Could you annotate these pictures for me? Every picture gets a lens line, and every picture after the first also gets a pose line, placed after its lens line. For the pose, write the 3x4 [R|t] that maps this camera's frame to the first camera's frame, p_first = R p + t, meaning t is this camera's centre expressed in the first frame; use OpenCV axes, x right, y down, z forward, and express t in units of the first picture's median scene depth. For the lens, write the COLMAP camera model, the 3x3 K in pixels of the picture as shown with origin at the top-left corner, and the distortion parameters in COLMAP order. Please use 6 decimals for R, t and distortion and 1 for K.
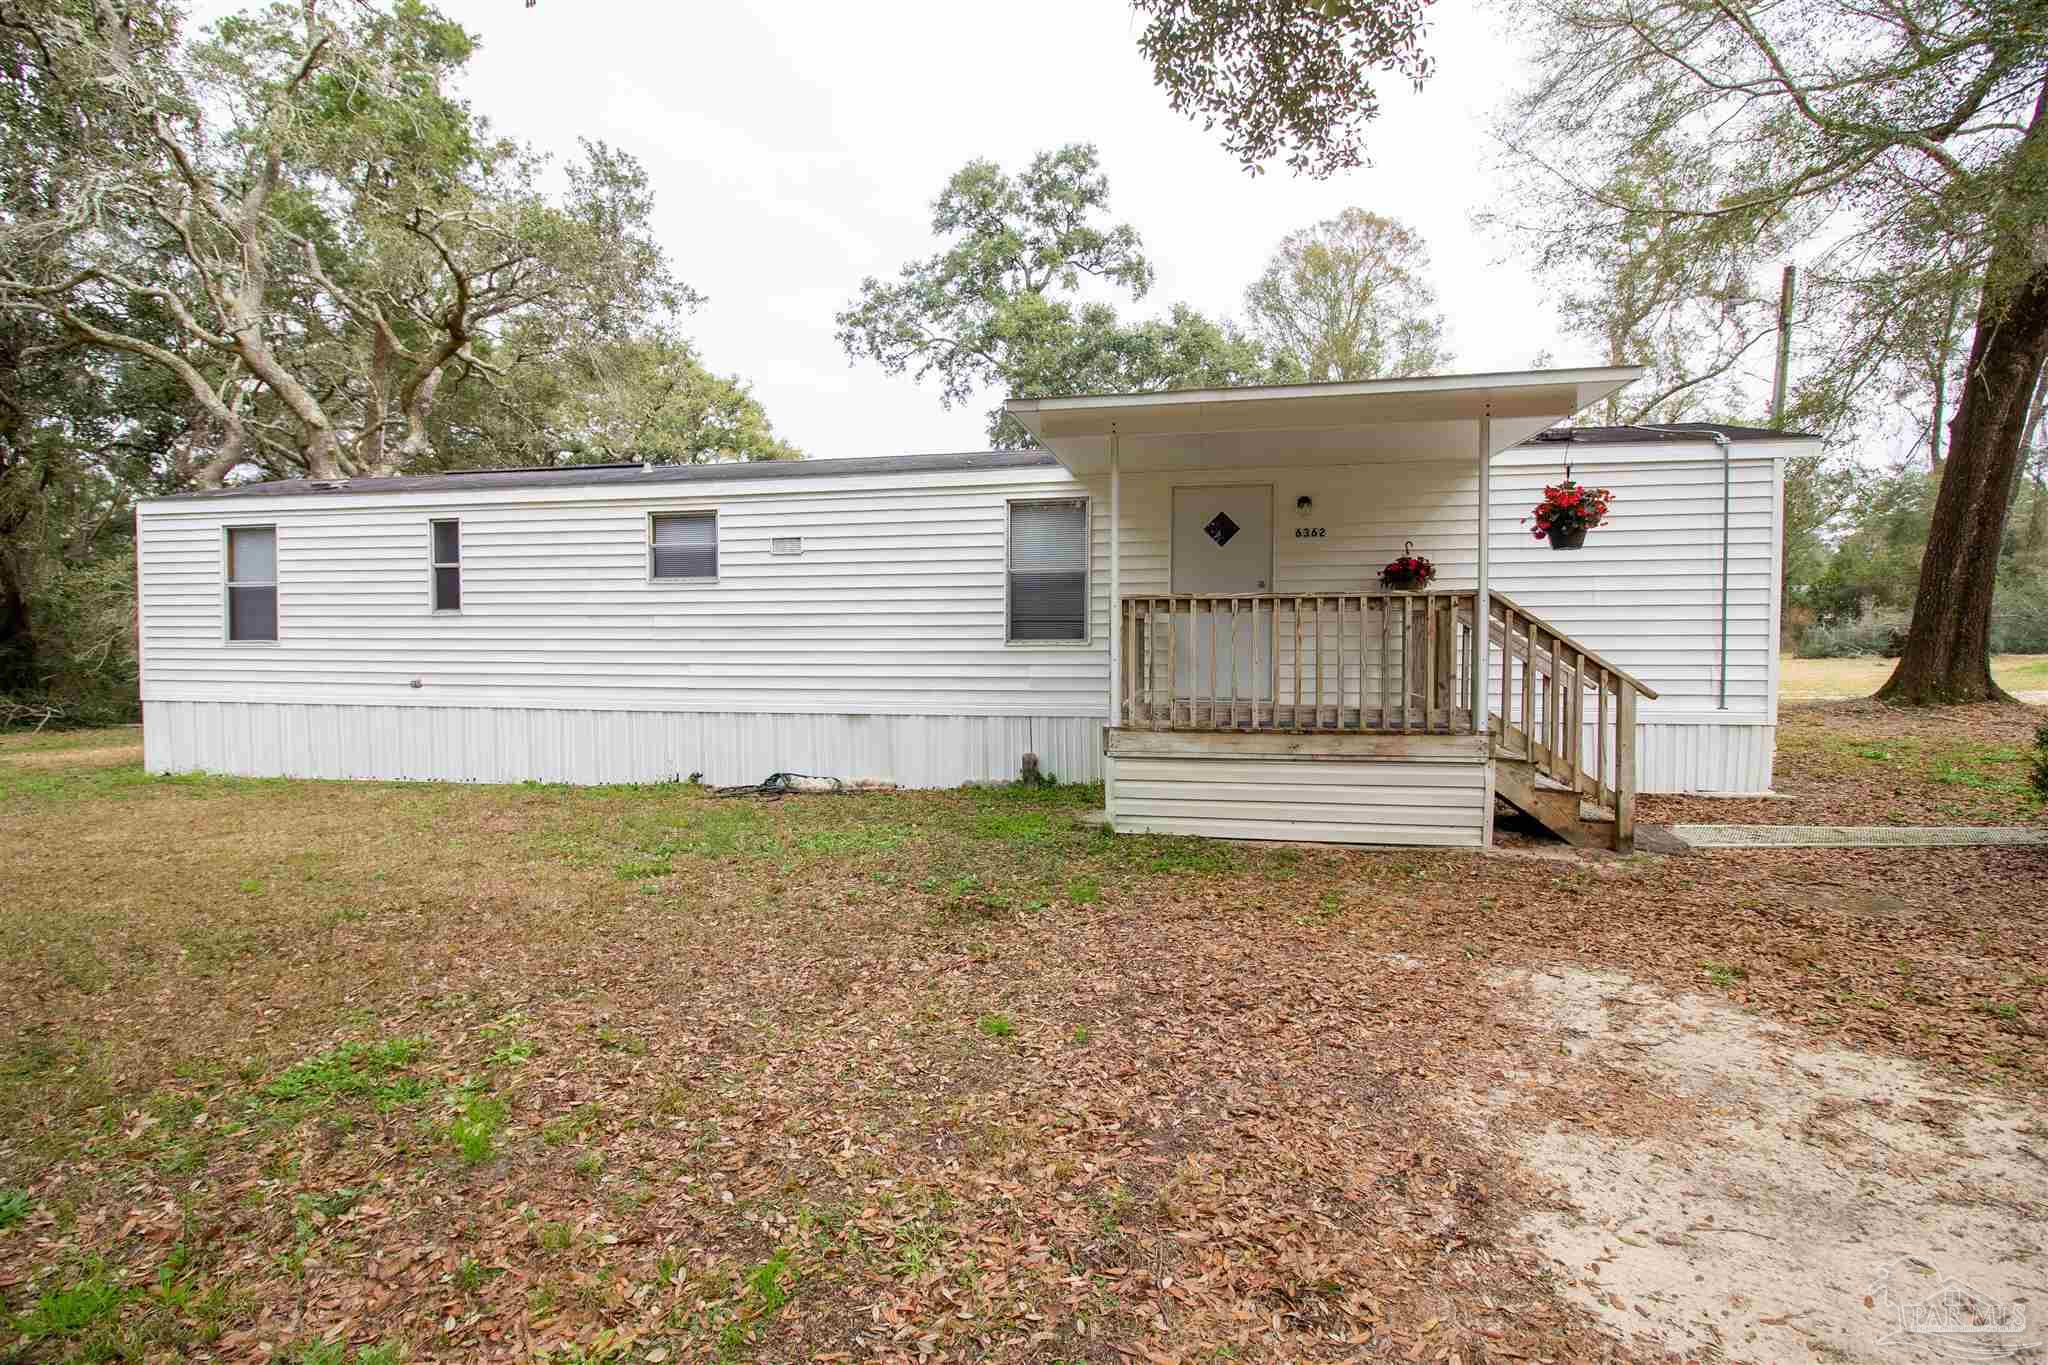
lens RADIAL K [[1000.1, 0, 1002.3], [0, 1000.1, 636.8], [0, 0, 1]] dist [0.001180, -0.010959]
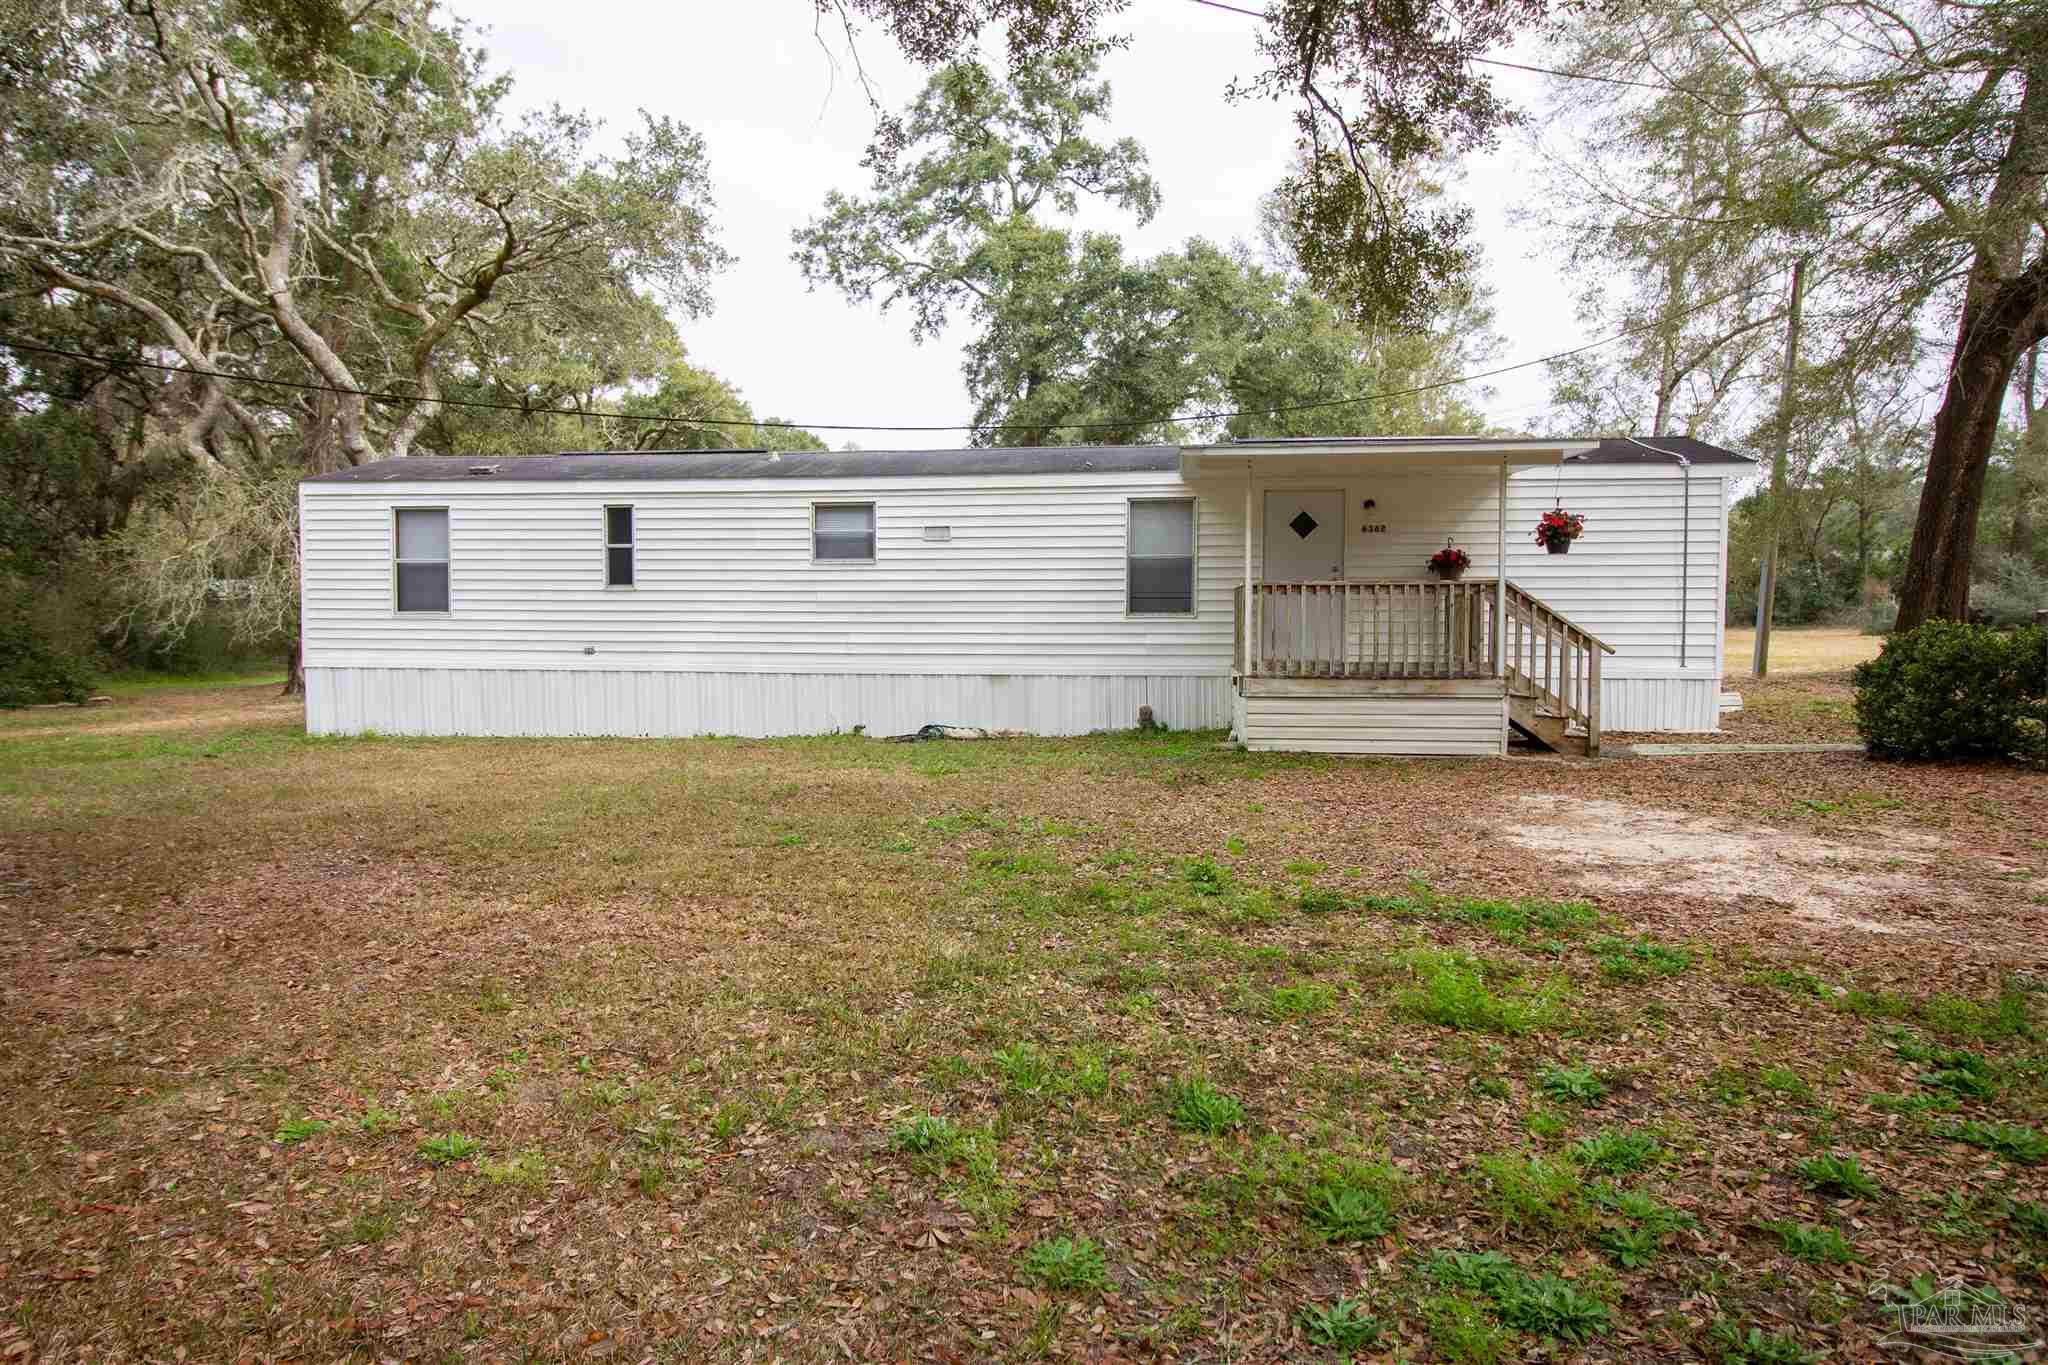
lens RADIAL K [[1326.1, 0, 1006.9], [0, 1326.1, 613.8], [0, 0, 1]] dist [0.011489, -0.000322]
pose [[0.997388, 0.002263, 0.072196, -0.227811], [-0.002634, 0.999984, 0.005042, -0.003410], [-0.072183, -0.005219, 0.997378, -0.529118]]
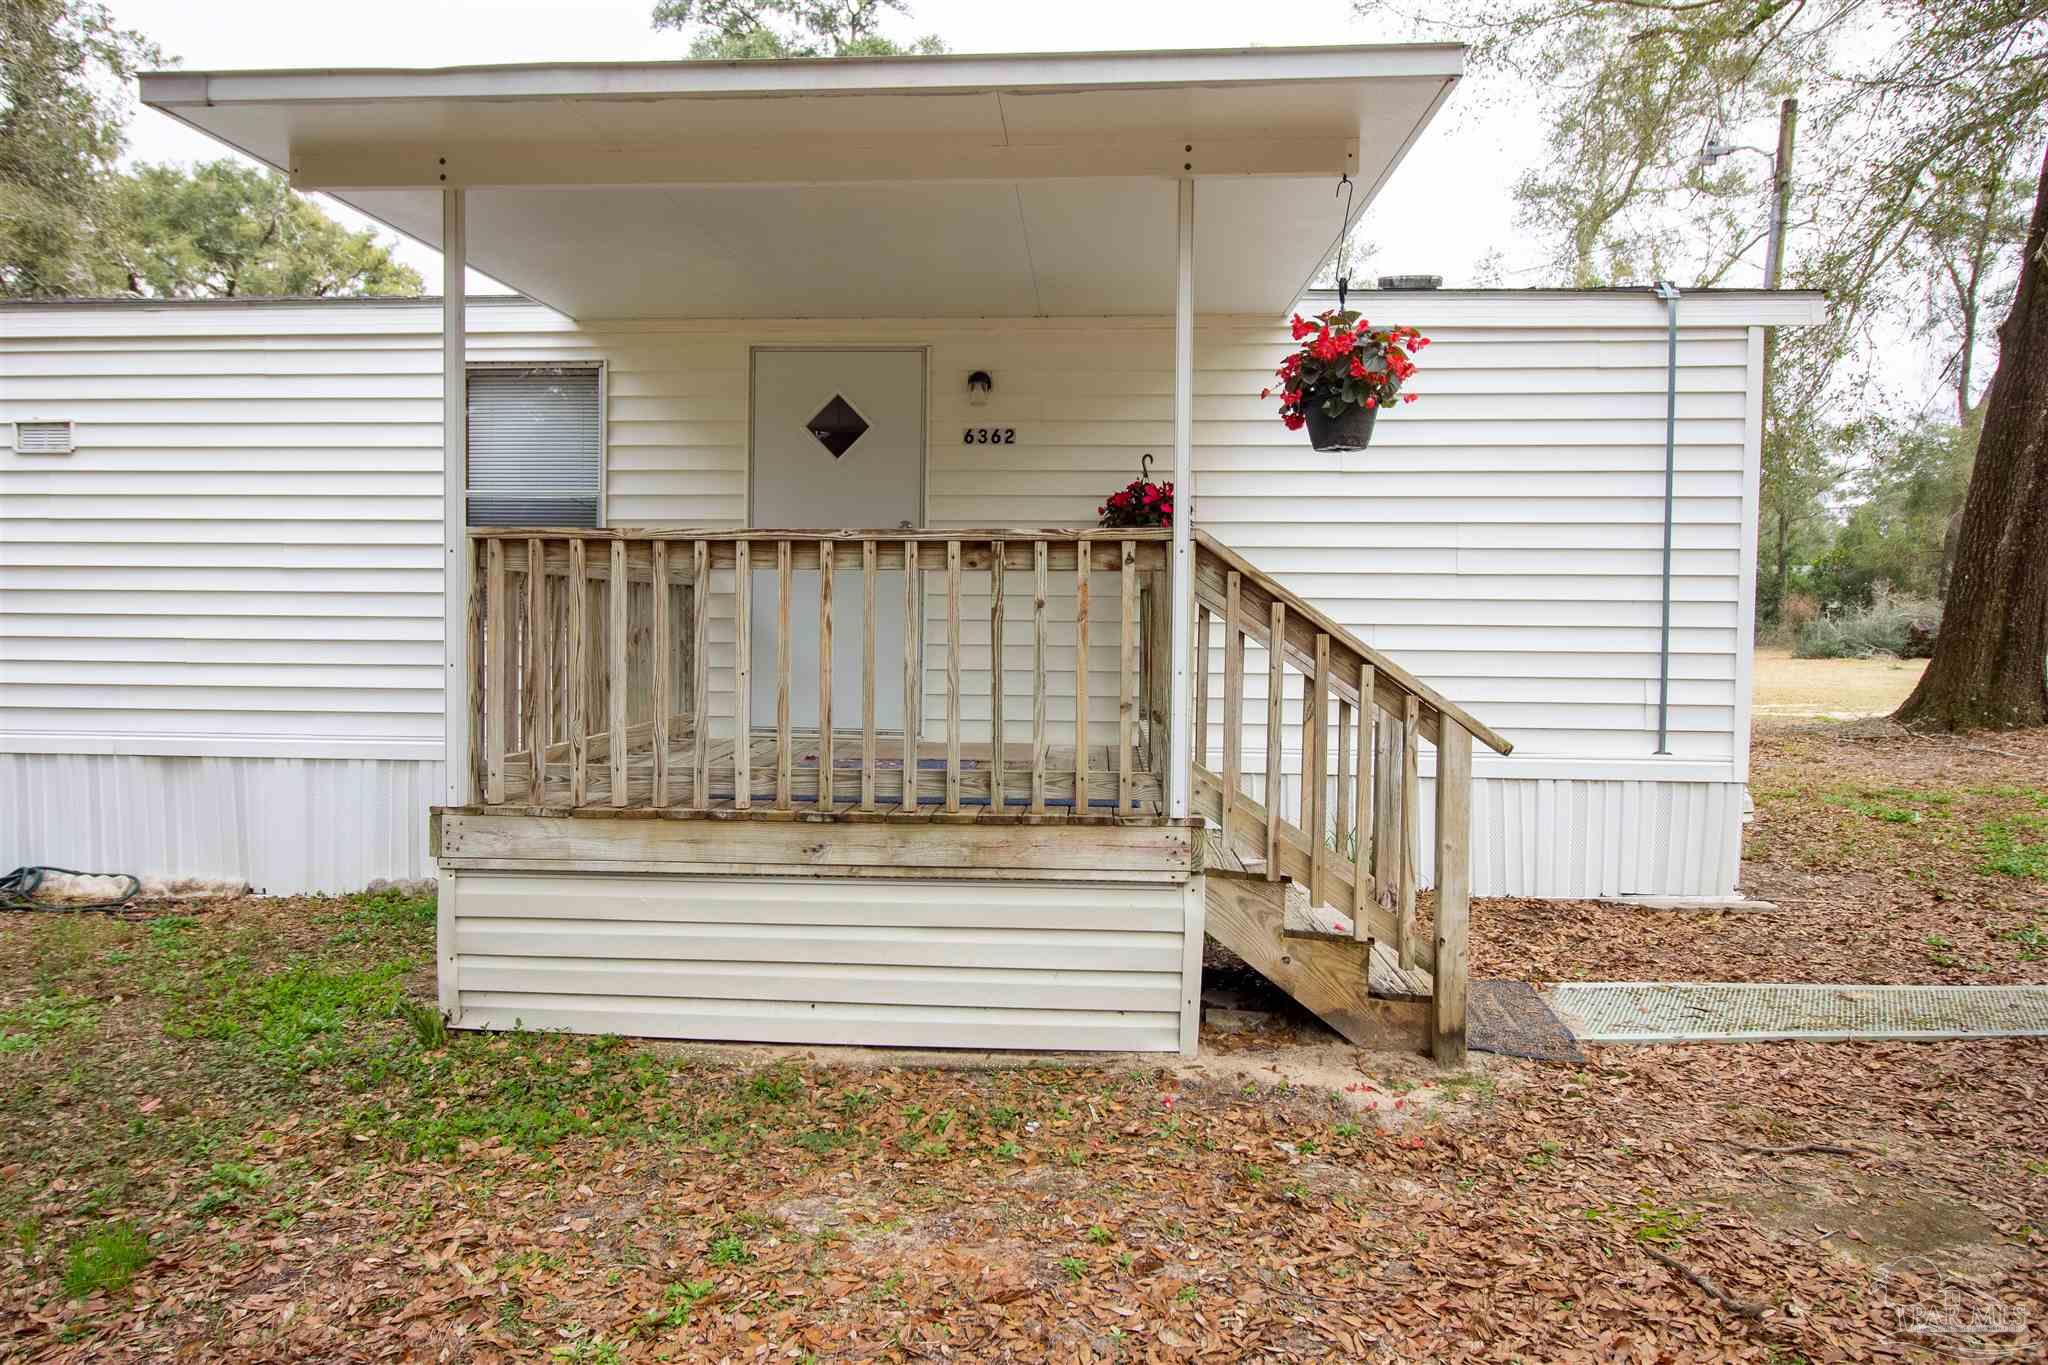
lens RADIAL K [[1326.1, 0, 1006.9], [0, 1326.1, 613.8], [0, 0, 1]] dist [0.011489, -0.000322]
pose [[0.990583, 0.013499, 0.136246, 0.180227], [-0.013020, 0.999906, -0.004409, -0.001037], [-0.136292, 0.002593, 0.990665, 0.215326]]
